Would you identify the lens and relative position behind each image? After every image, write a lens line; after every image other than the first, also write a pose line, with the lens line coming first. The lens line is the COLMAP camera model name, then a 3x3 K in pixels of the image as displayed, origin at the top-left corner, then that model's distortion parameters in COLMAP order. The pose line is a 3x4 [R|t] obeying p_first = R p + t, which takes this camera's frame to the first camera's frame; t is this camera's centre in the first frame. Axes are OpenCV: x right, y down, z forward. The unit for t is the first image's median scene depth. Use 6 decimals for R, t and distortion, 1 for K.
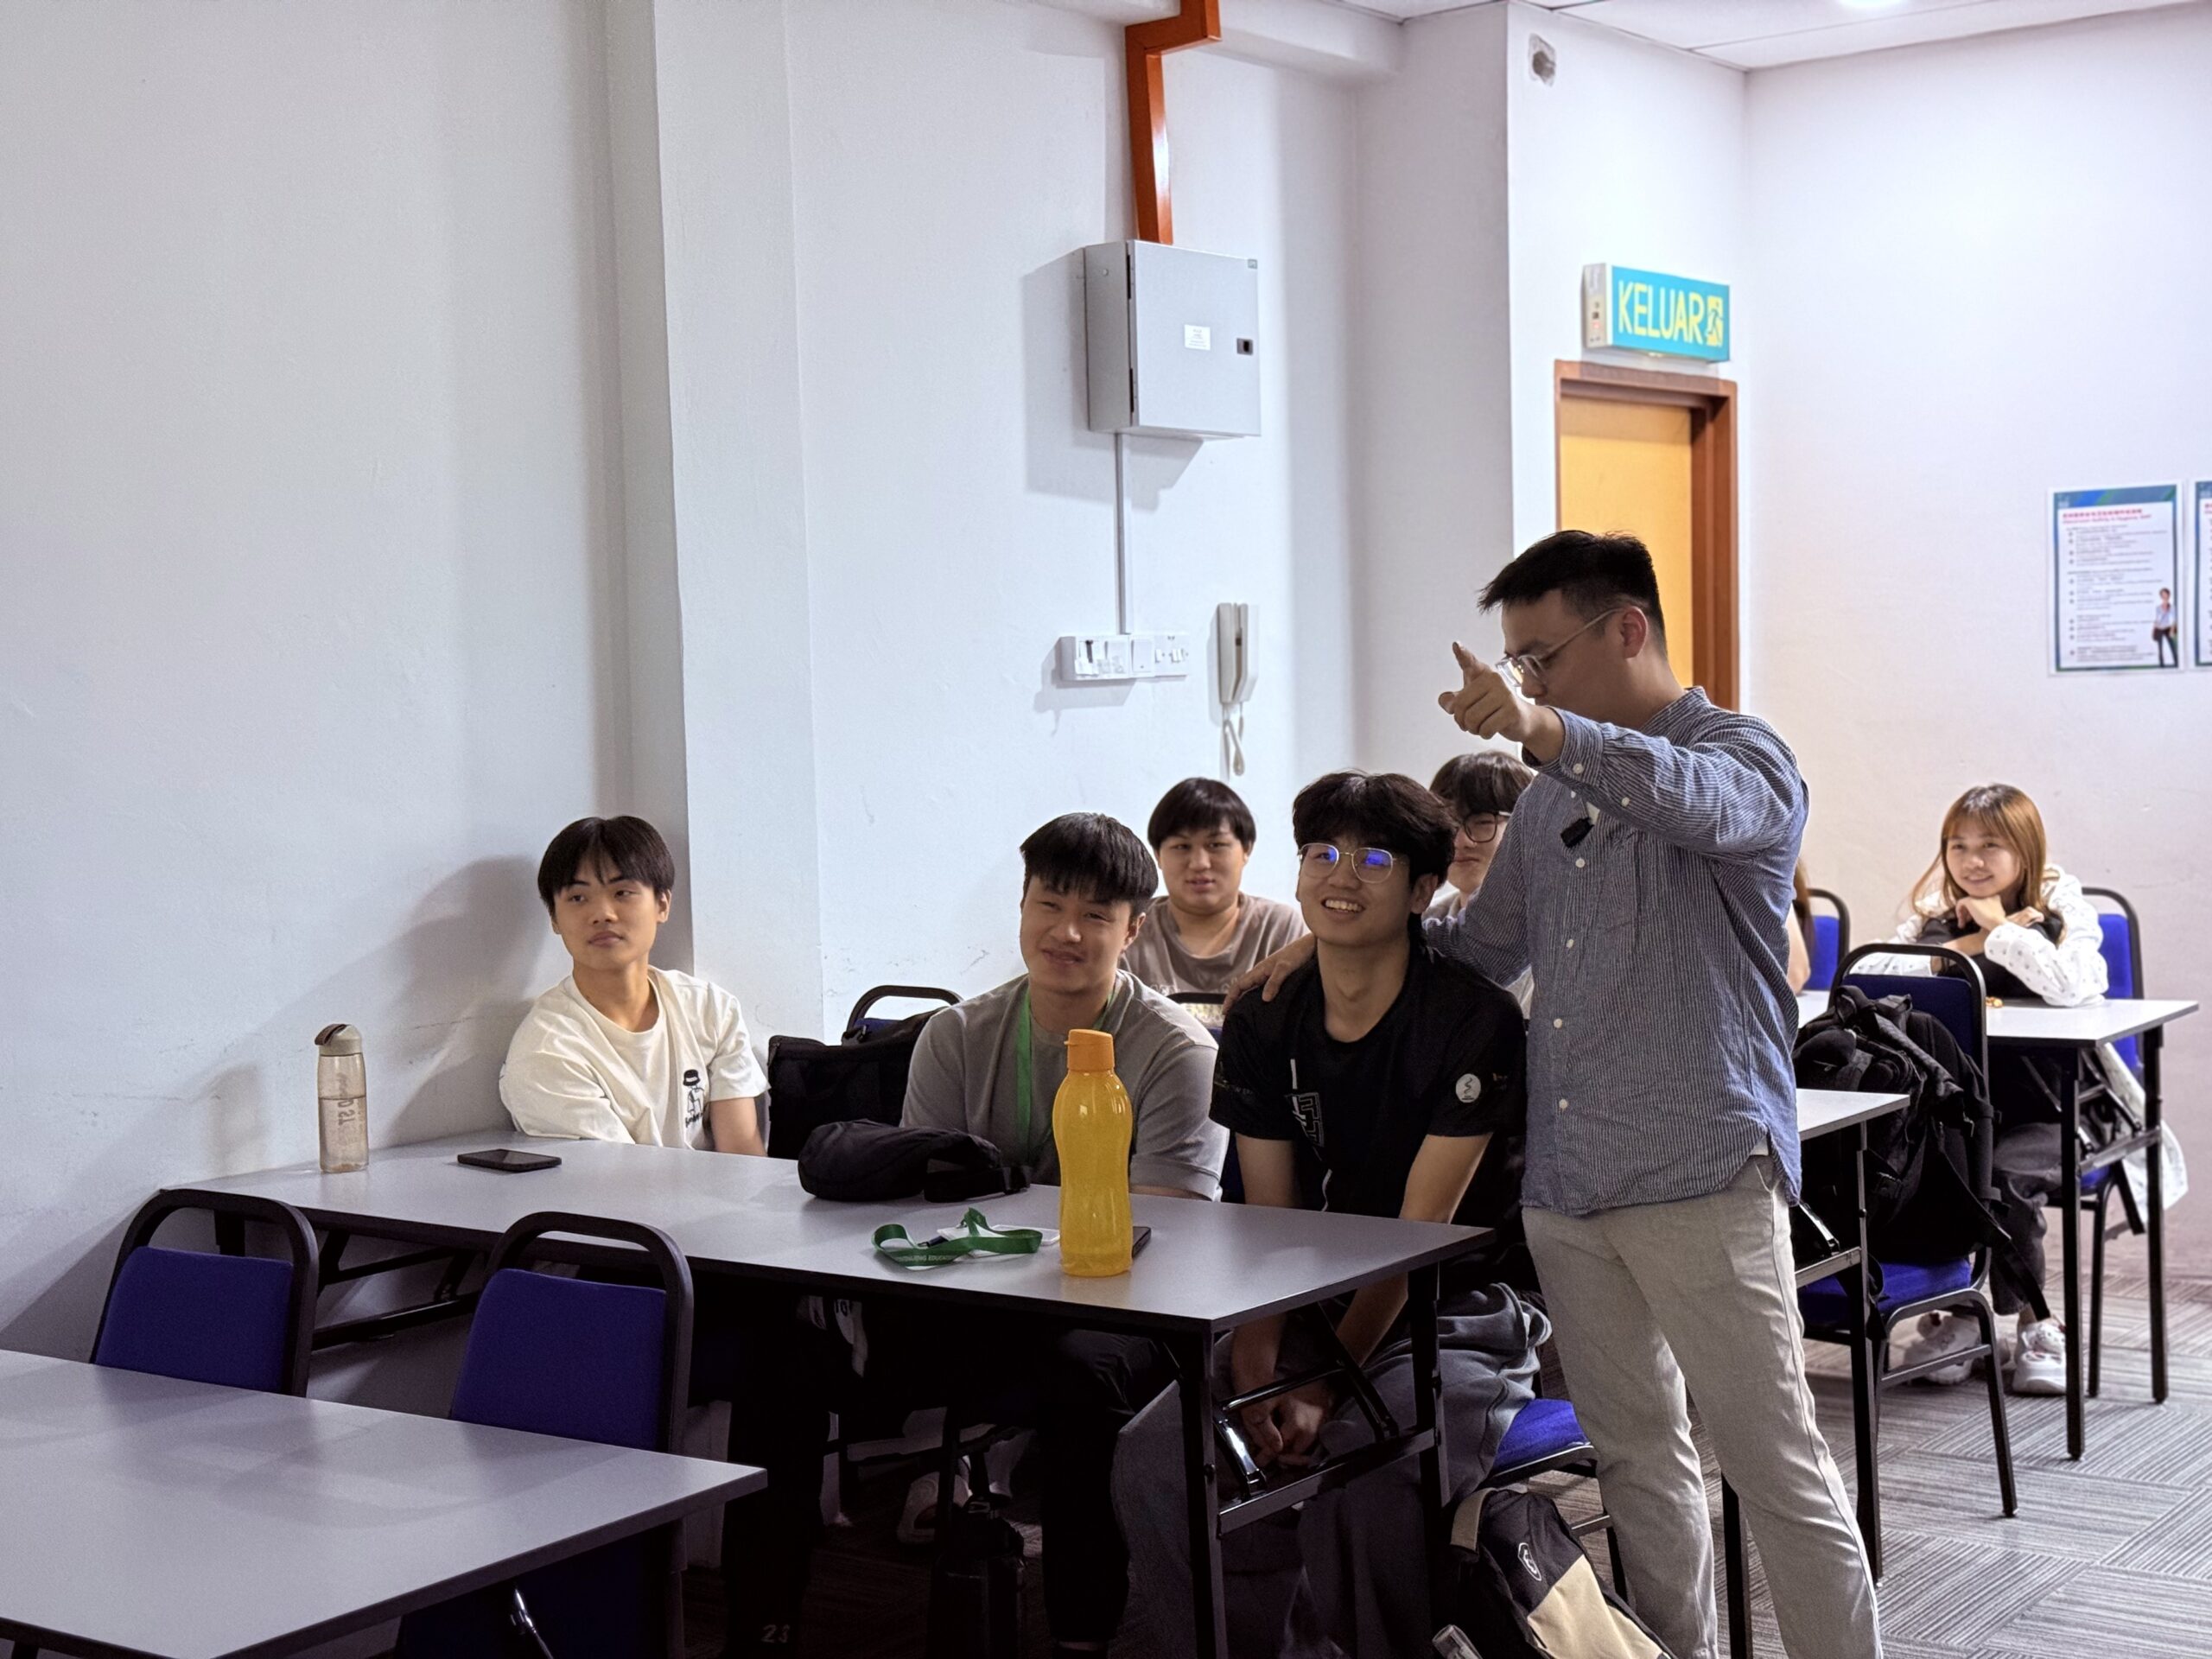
lens RADIAL K [[3140.3, 0, 1158.8], [0, 3140.3, 831.4], [0, 0, 1]] dist [0.146917, -0.054356]
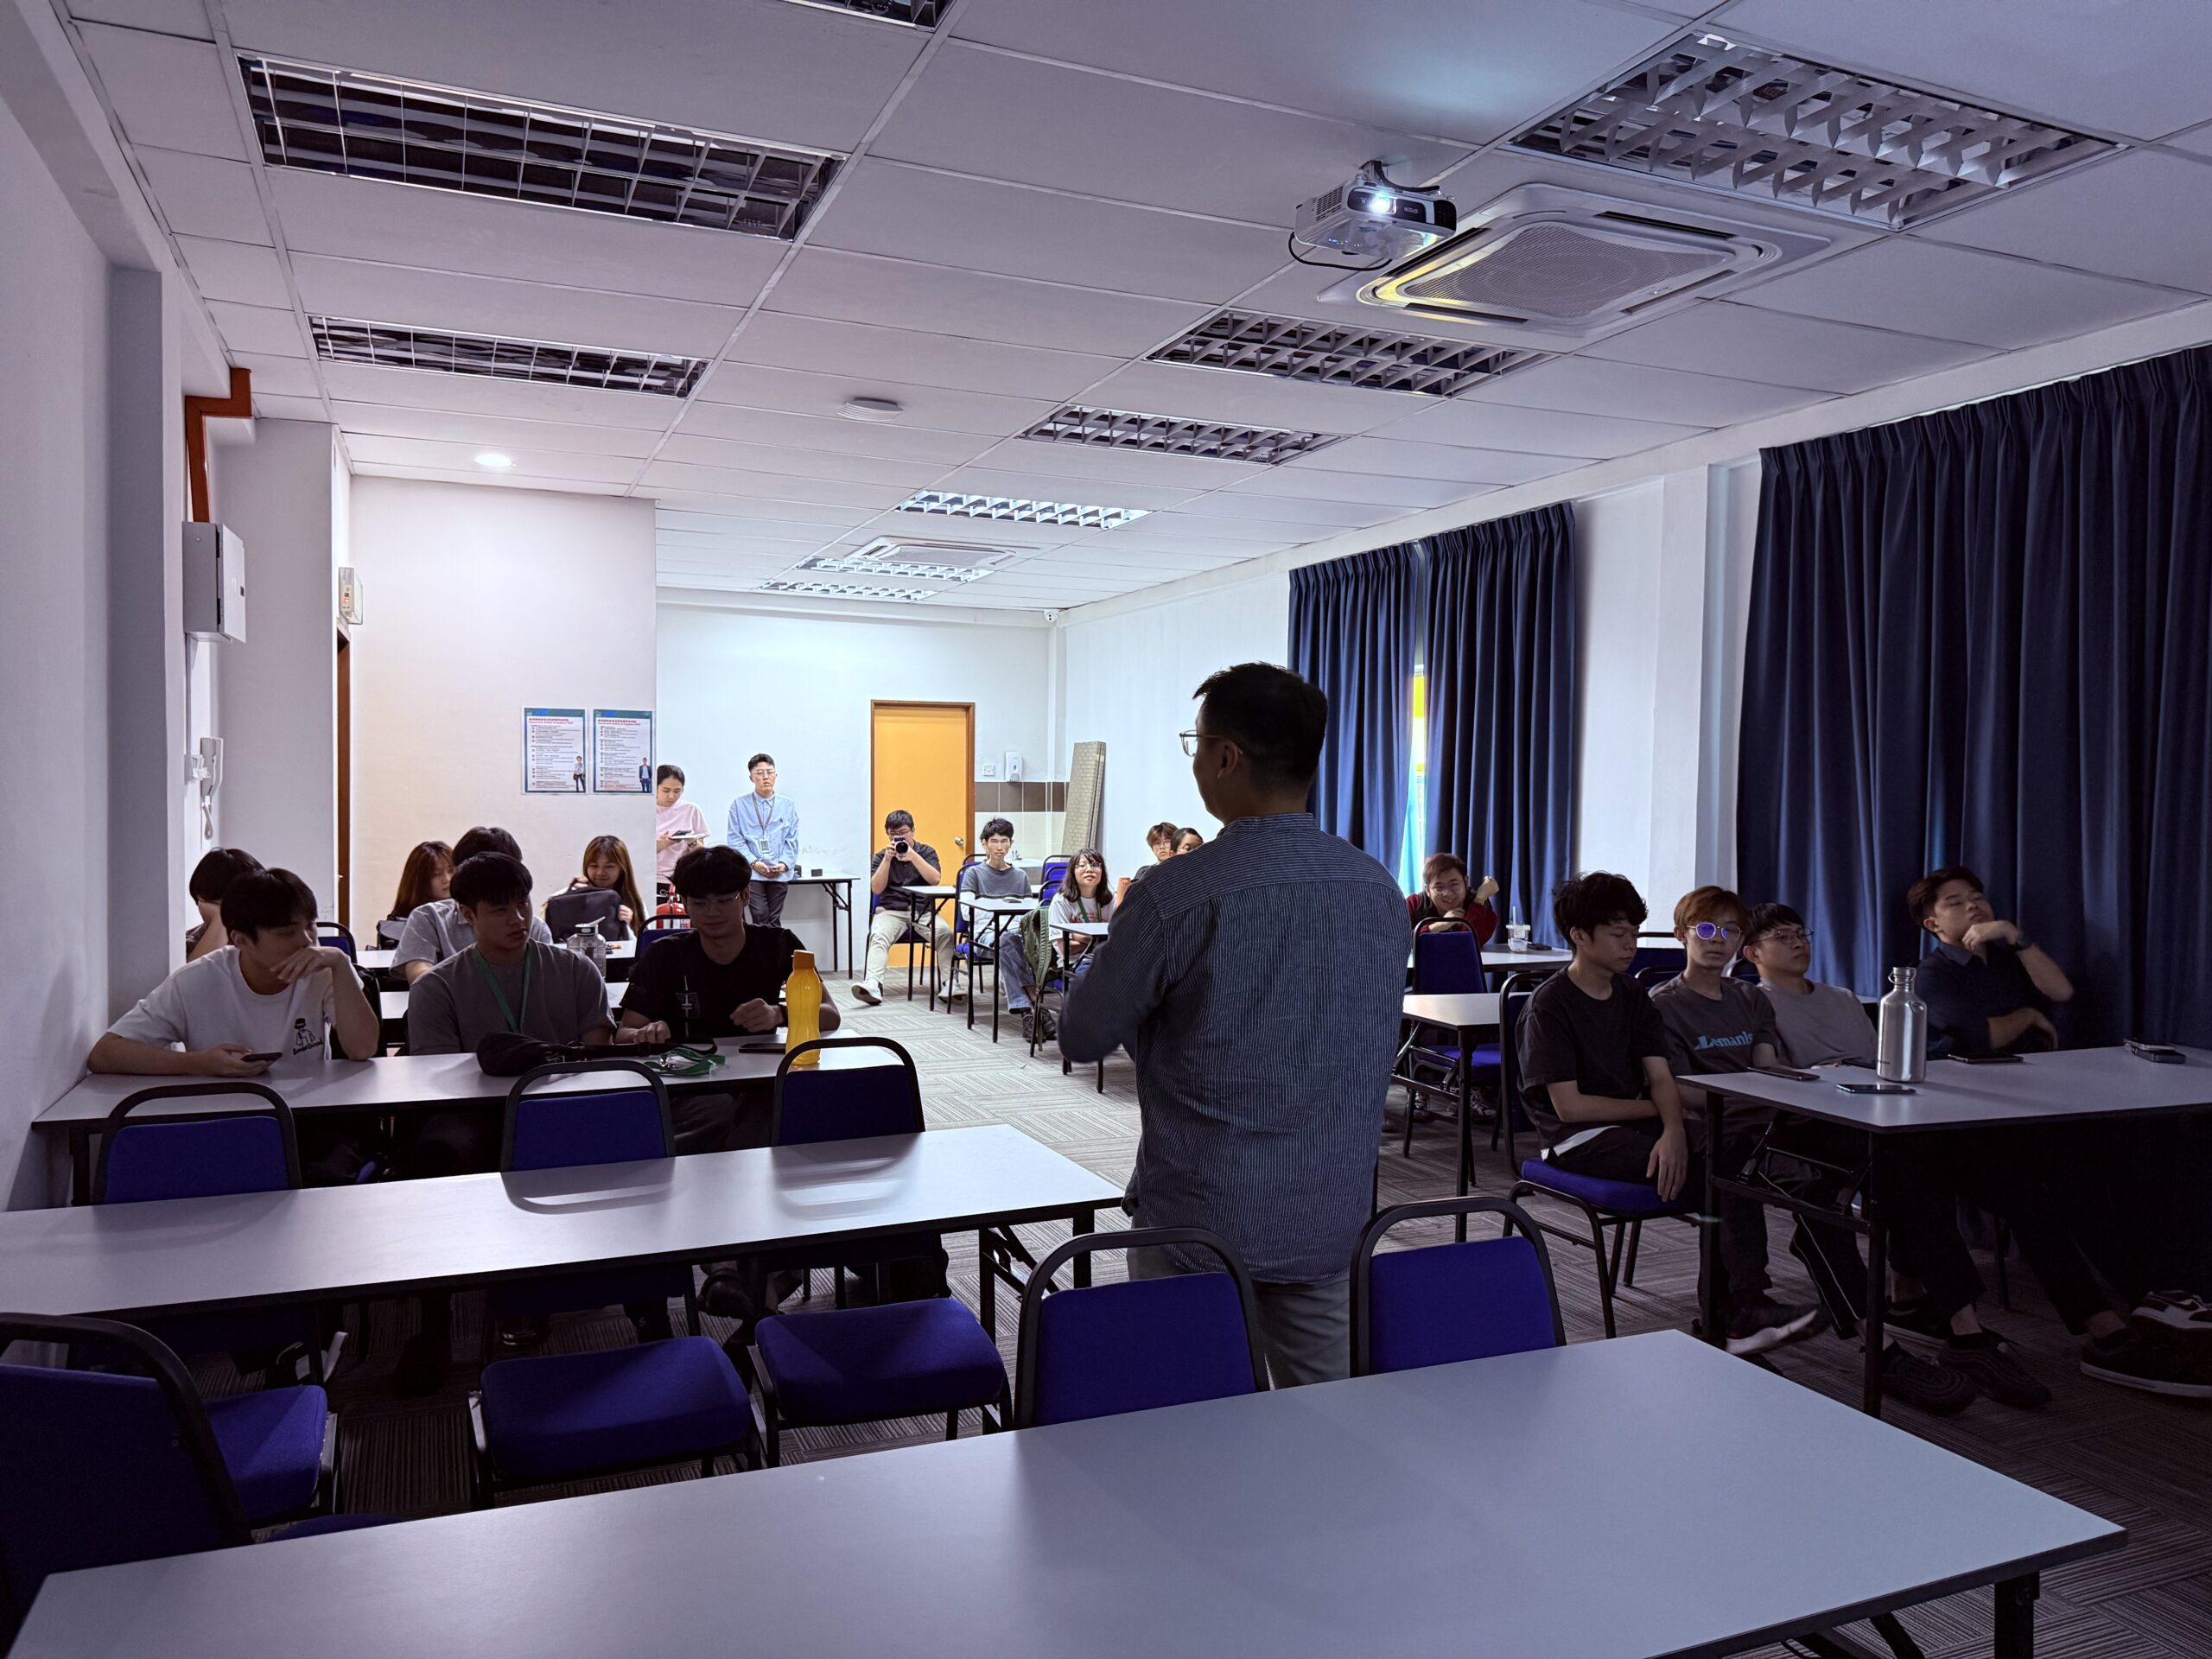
lens RADIAL K [[1557.8, 0, 1115.6], [0, 1557.8, 846.0], [0, 0, 1]] dist [0.094723, -0.104758]
pose [[0.506511, -0.001491, 0.862232, -0.502724], [0.017131, 0.999819, -0.008334, 0.001140], [-0.862063, 0.018992, 0.506445, 0.153574]]
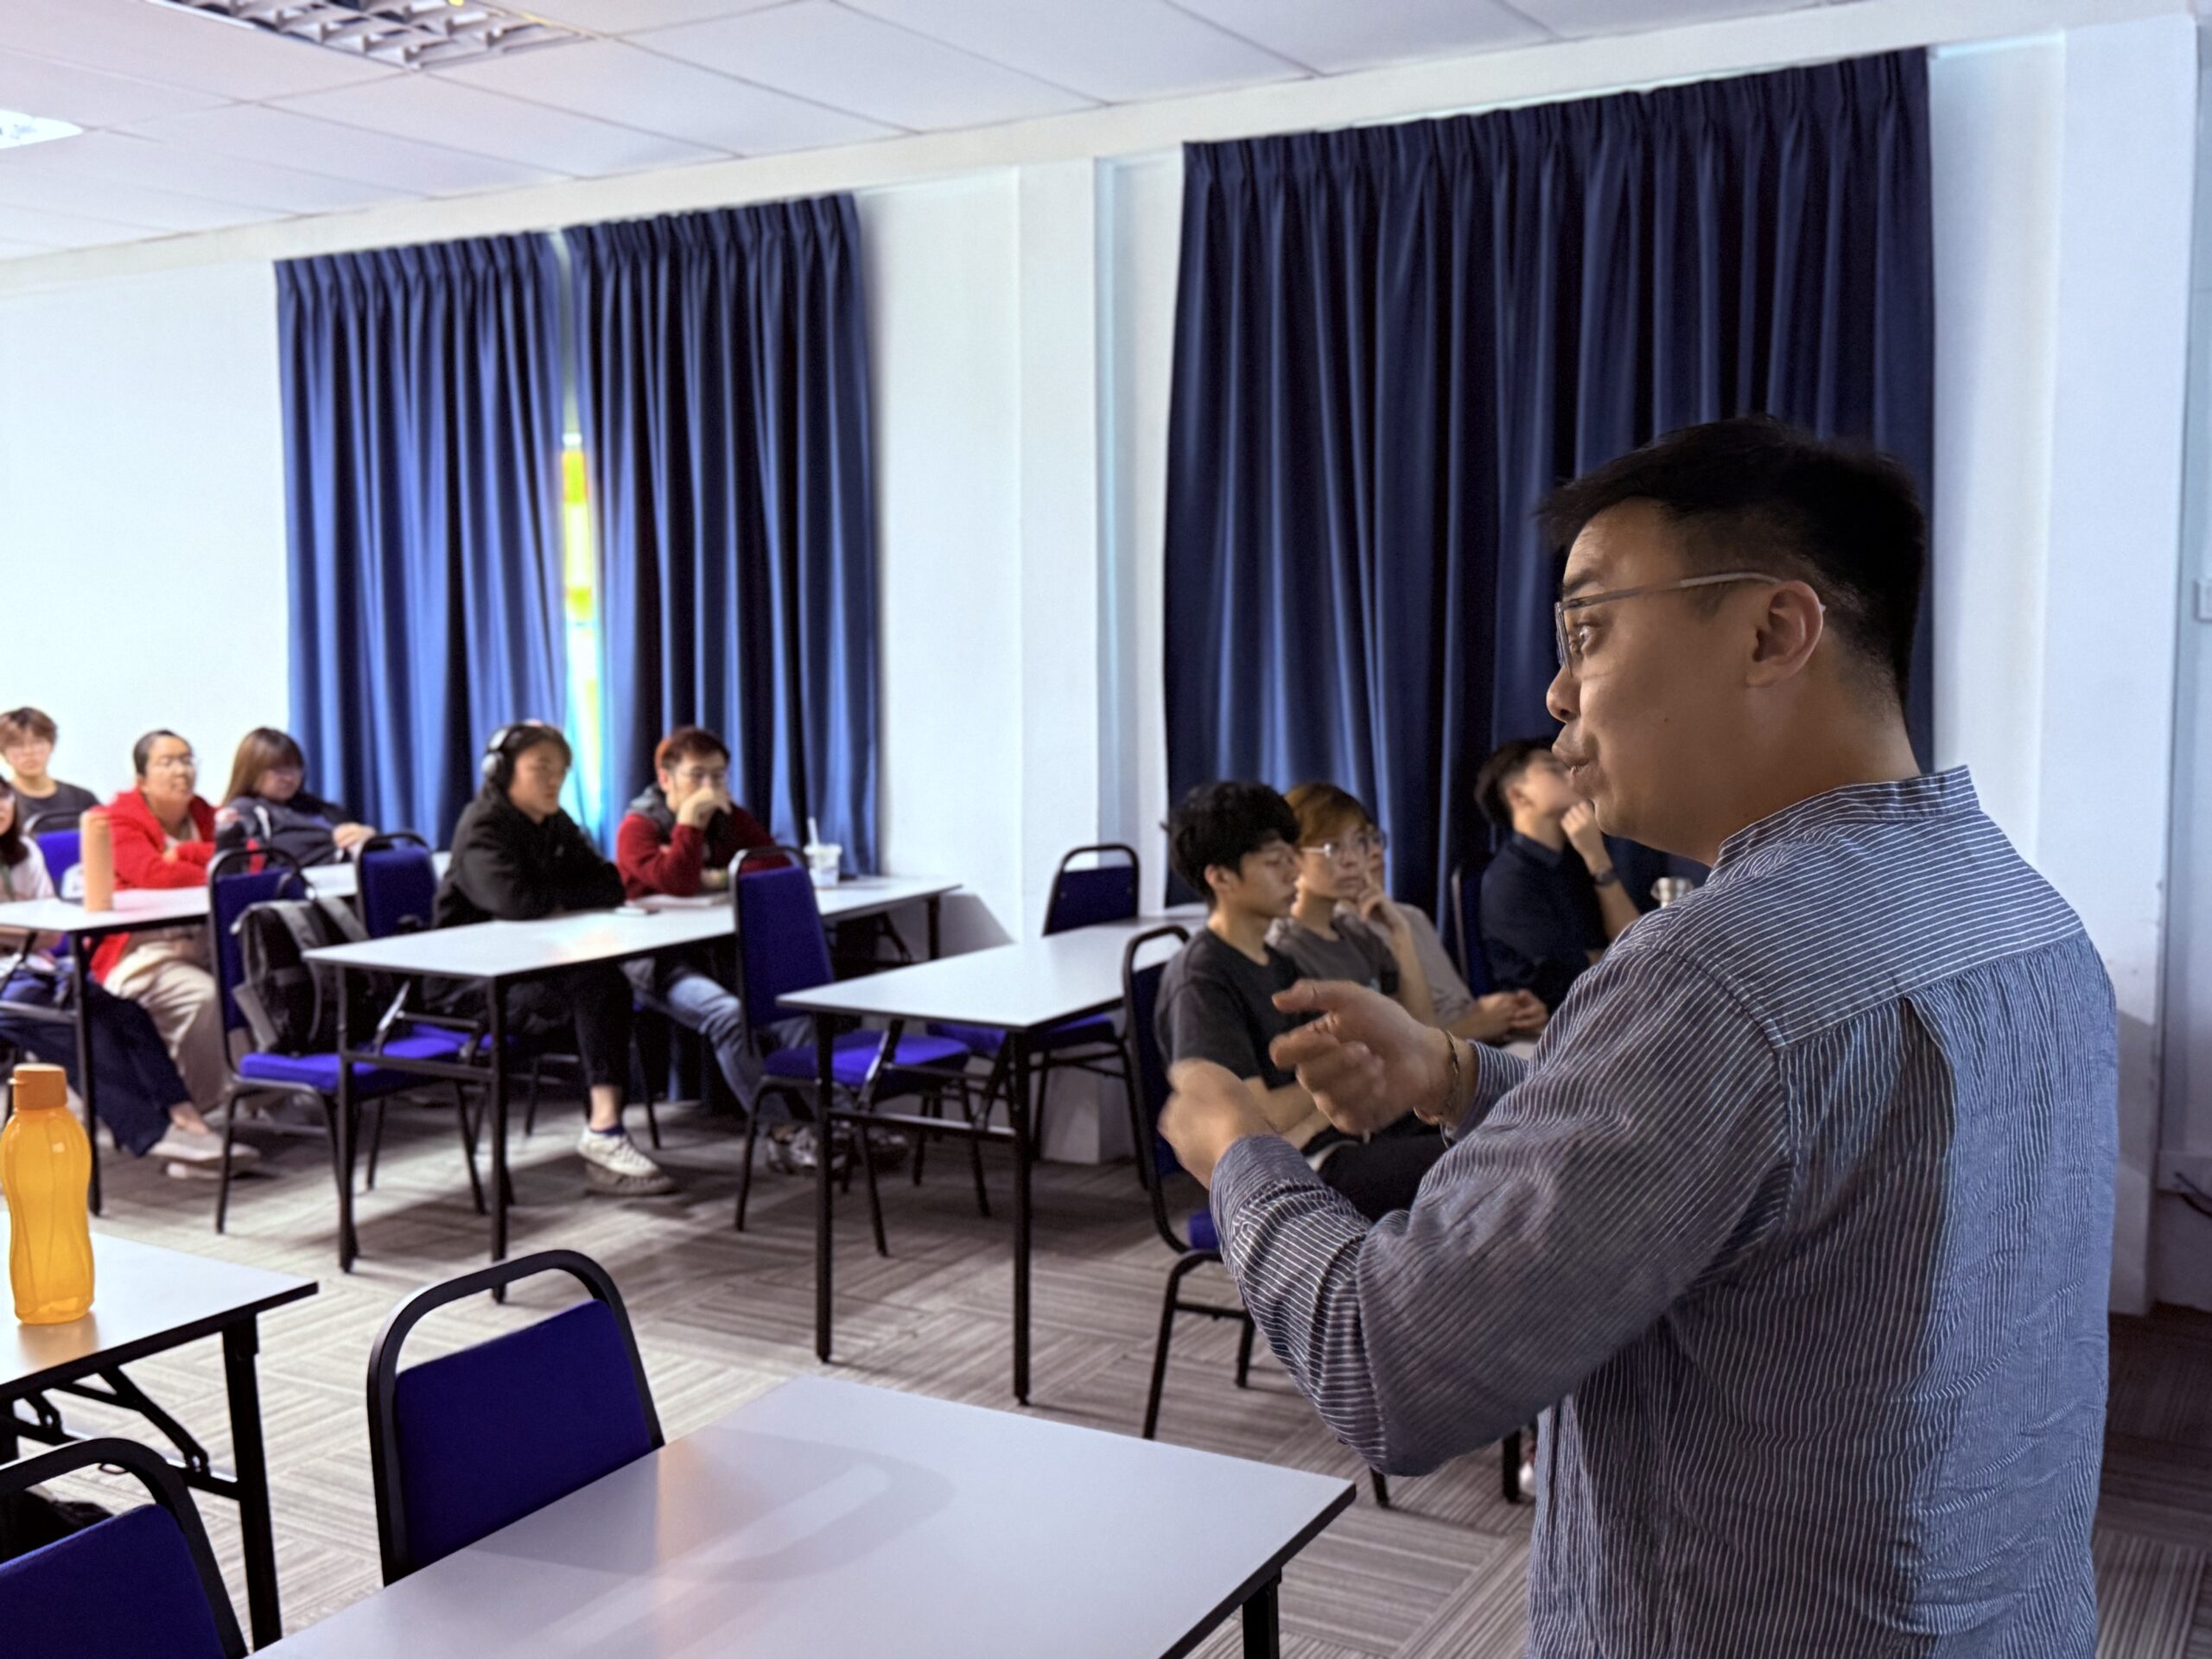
lens RADIAL K [[2197.7, 0, 1120.5], [0, 2197.7, 823.8], [0, 0, 1]] dist [0.190499, -0.384573]
pose [[-0.101689, -0.067074, 0.992552, -0.429647], [0.062128, 0.995349, 0.073628, -0.025515], [-0.992874, 0.069153, -0.097049, 0.436997]]
